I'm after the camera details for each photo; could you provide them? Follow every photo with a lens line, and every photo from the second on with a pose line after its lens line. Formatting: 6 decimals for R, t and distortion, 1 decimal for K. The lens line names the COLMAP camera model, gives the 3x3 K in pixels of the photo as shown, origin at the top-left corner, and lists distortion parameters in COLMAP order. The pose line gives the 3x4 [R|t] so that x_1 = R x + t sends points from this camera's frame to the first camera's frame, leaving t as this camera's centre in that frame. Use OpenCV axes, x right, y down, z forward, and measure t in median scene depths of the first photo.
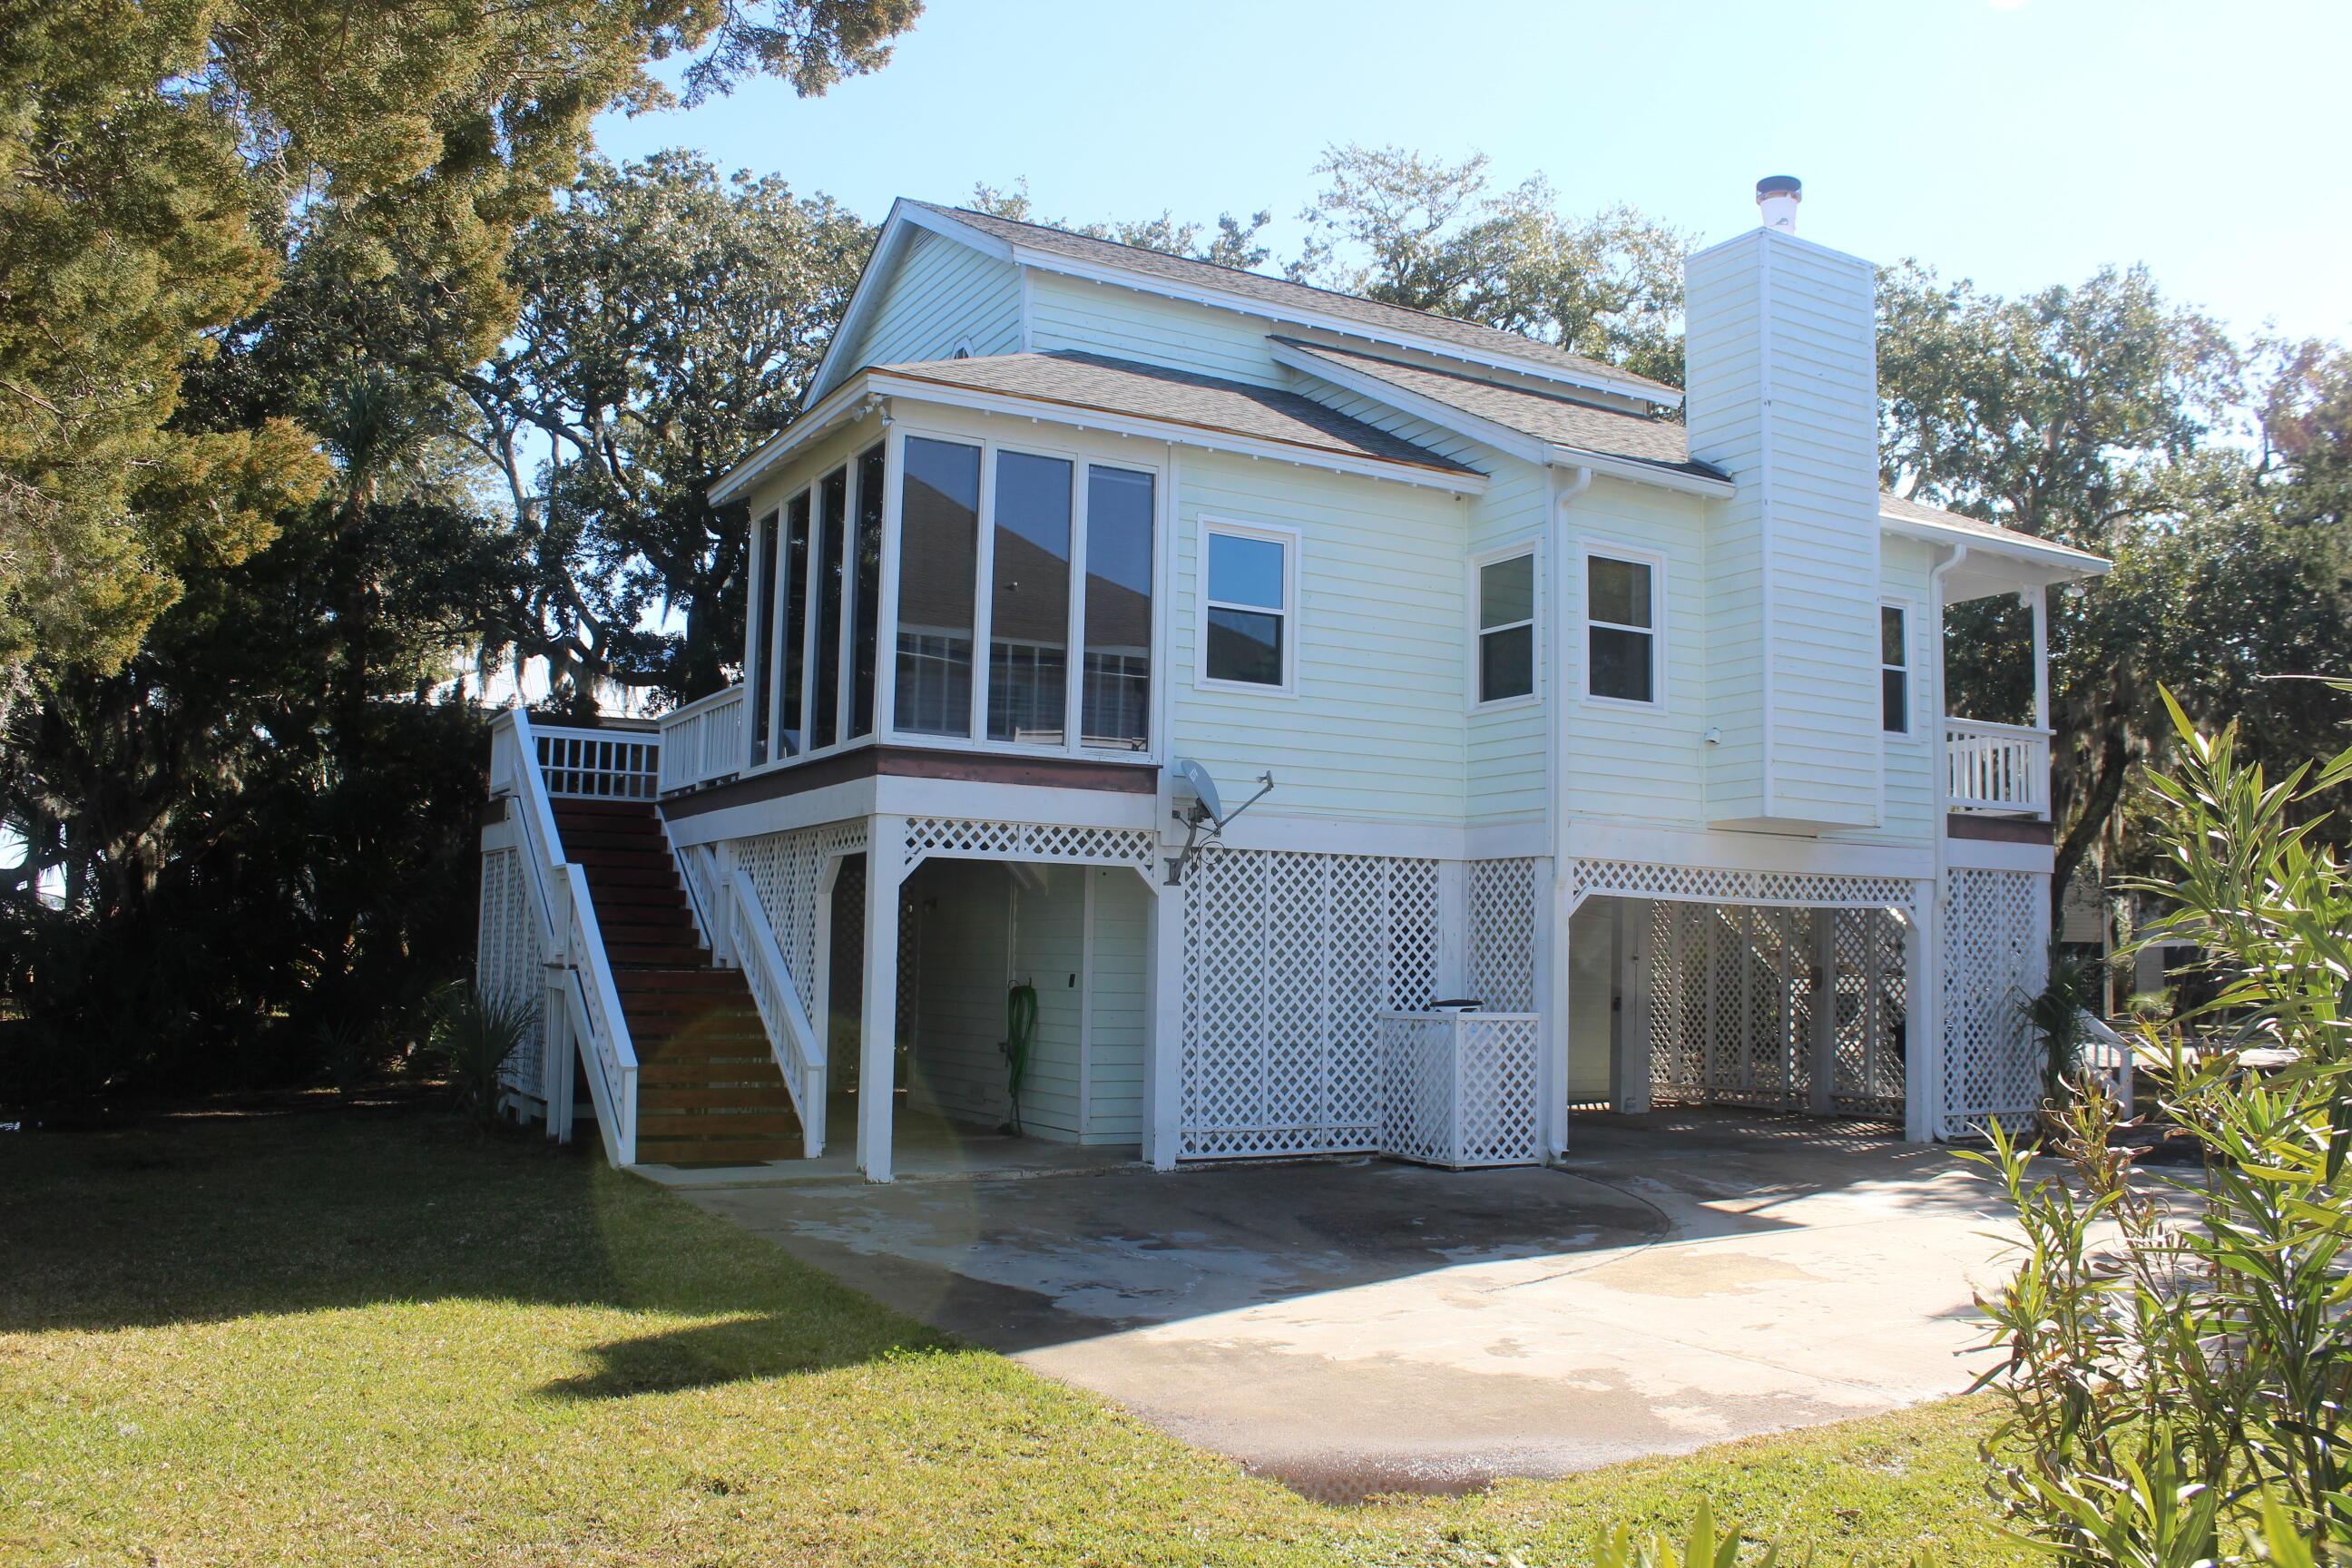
lens RADIAL K [[1905.2, 0, 1176.0], [0, 1905.2, 784.0], [0, 0, 1]] dist [-0.141620, 0.143438]
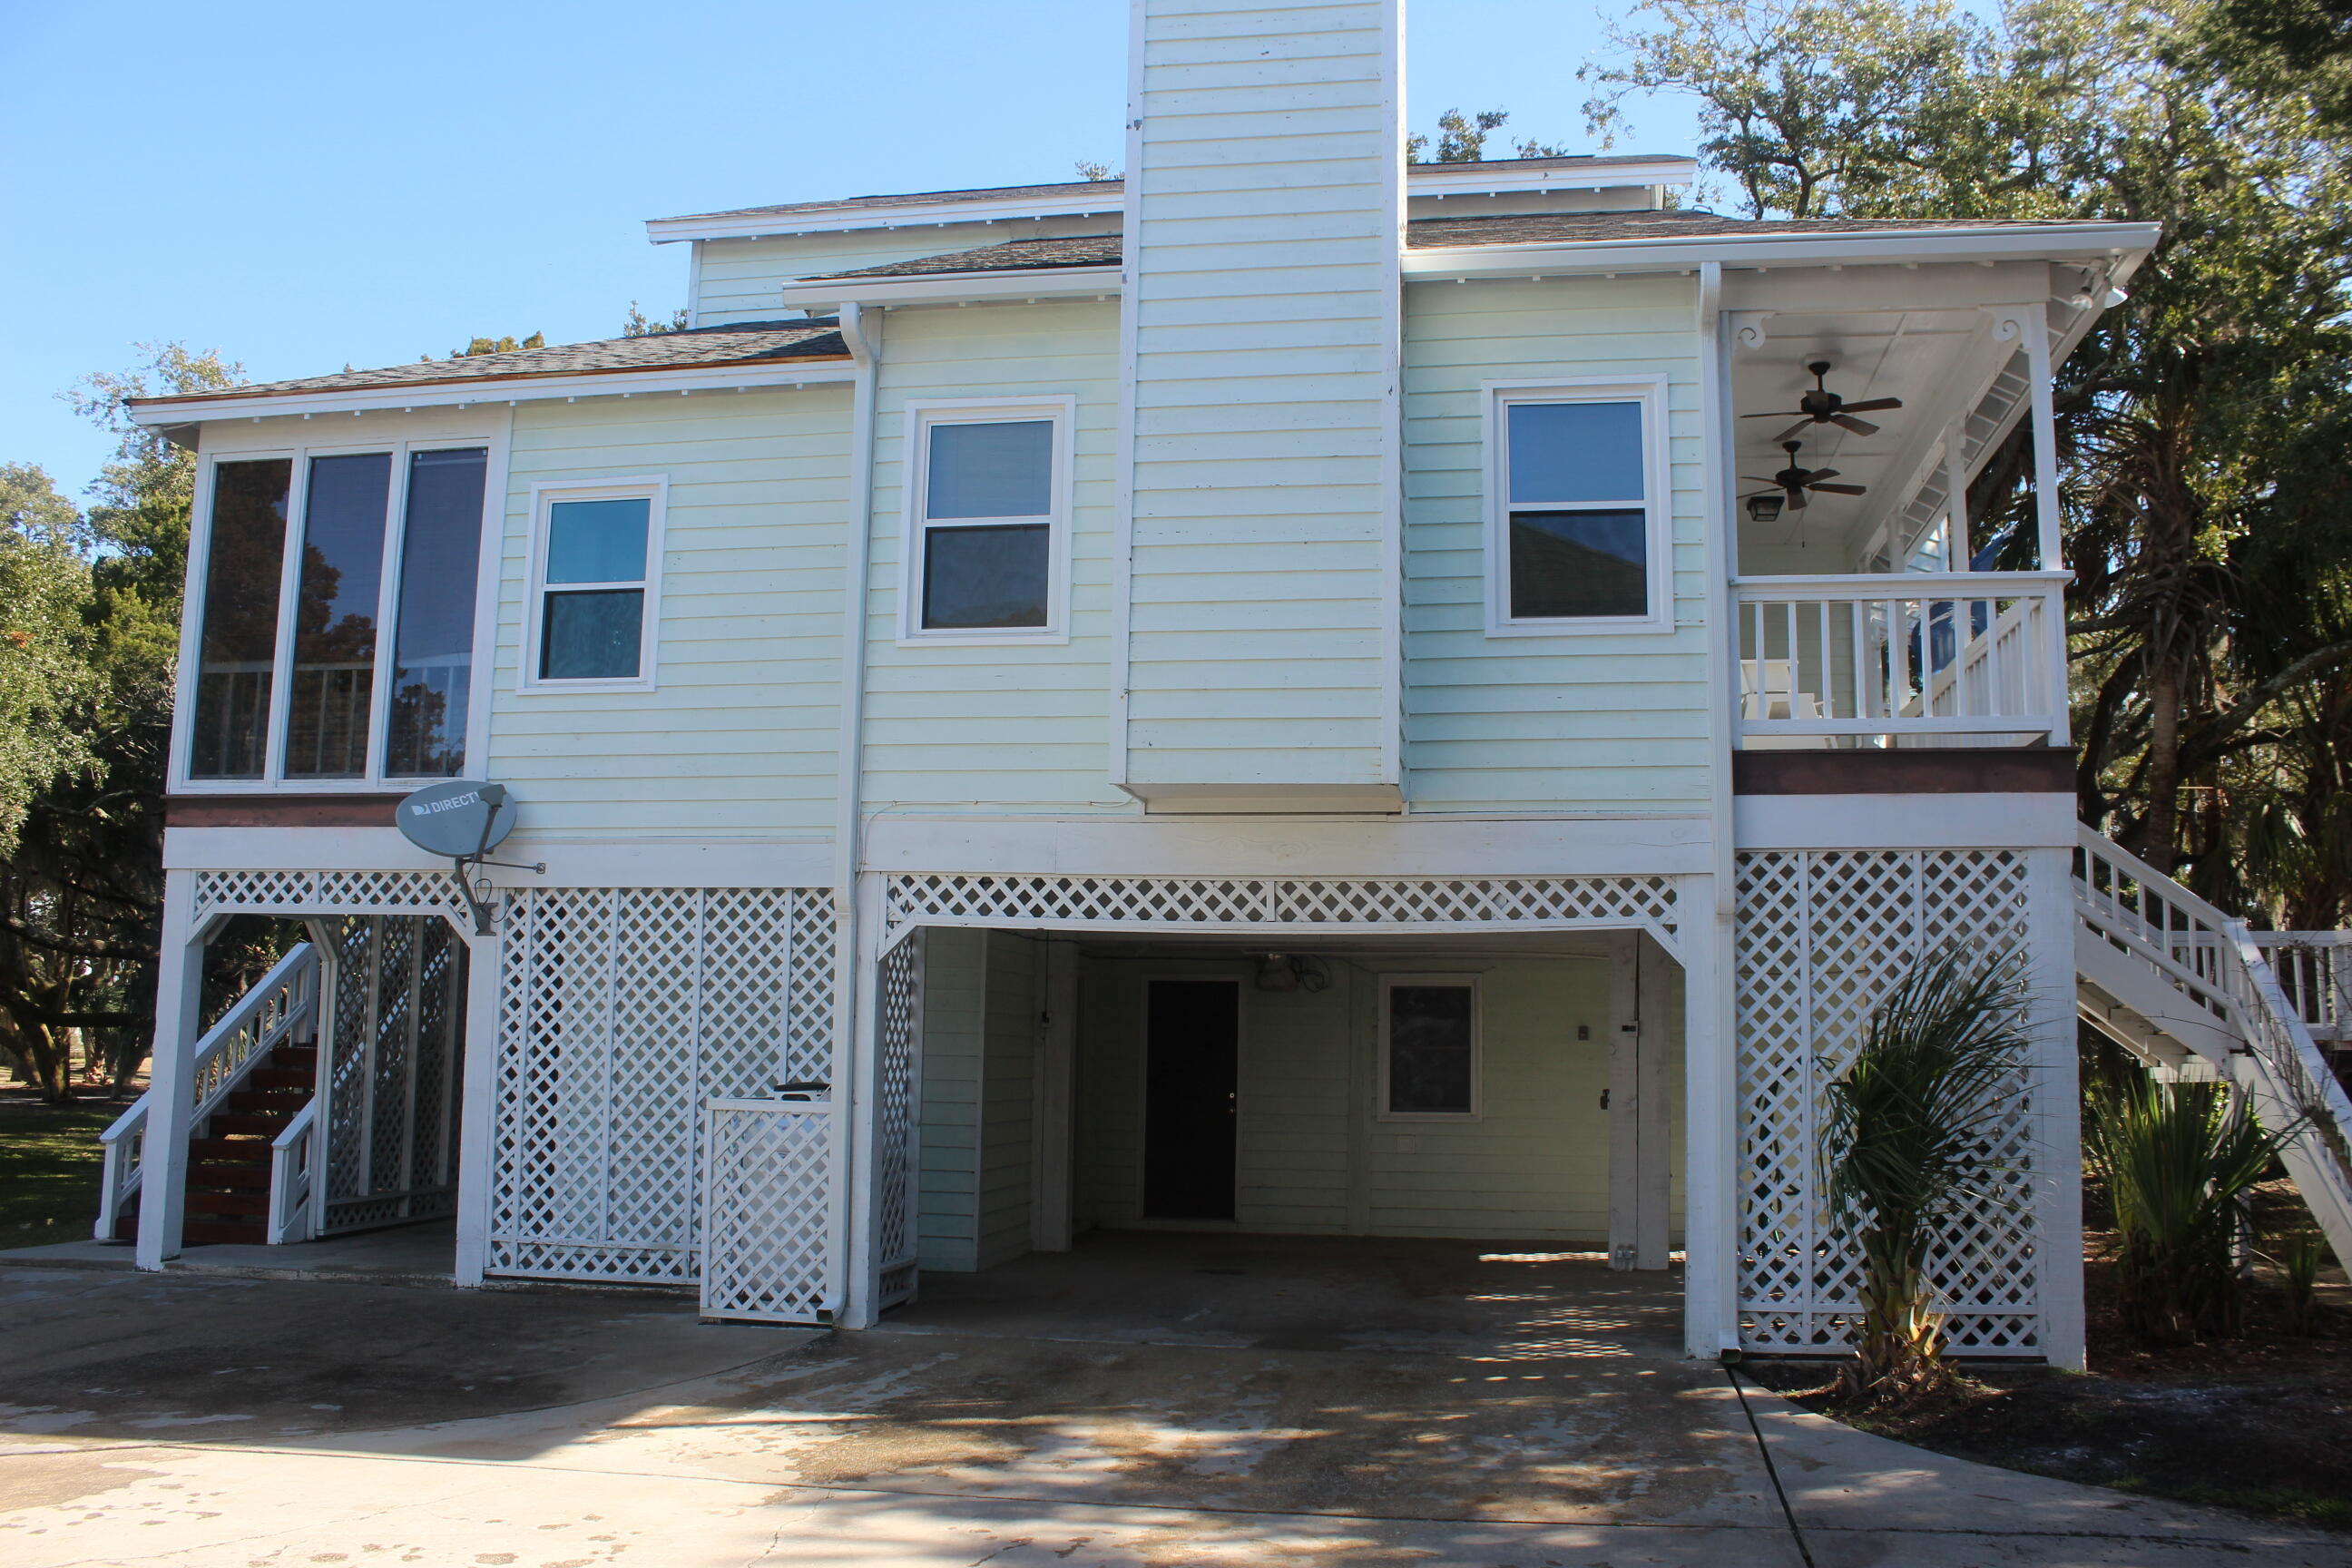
lens RADIAL K [[1905.2, 0, 1176.0], [0, 1905.2, 784.0], [0, 0, 1]] dist [-0.141620, 0.143438]
pose [[0.779364, -0.092450, -0.619713, 0.734918], [0.060905, 0.995549, -0.071921, 0.064360], [0.623604, 0.018309, 0.781526, 0.553051]]
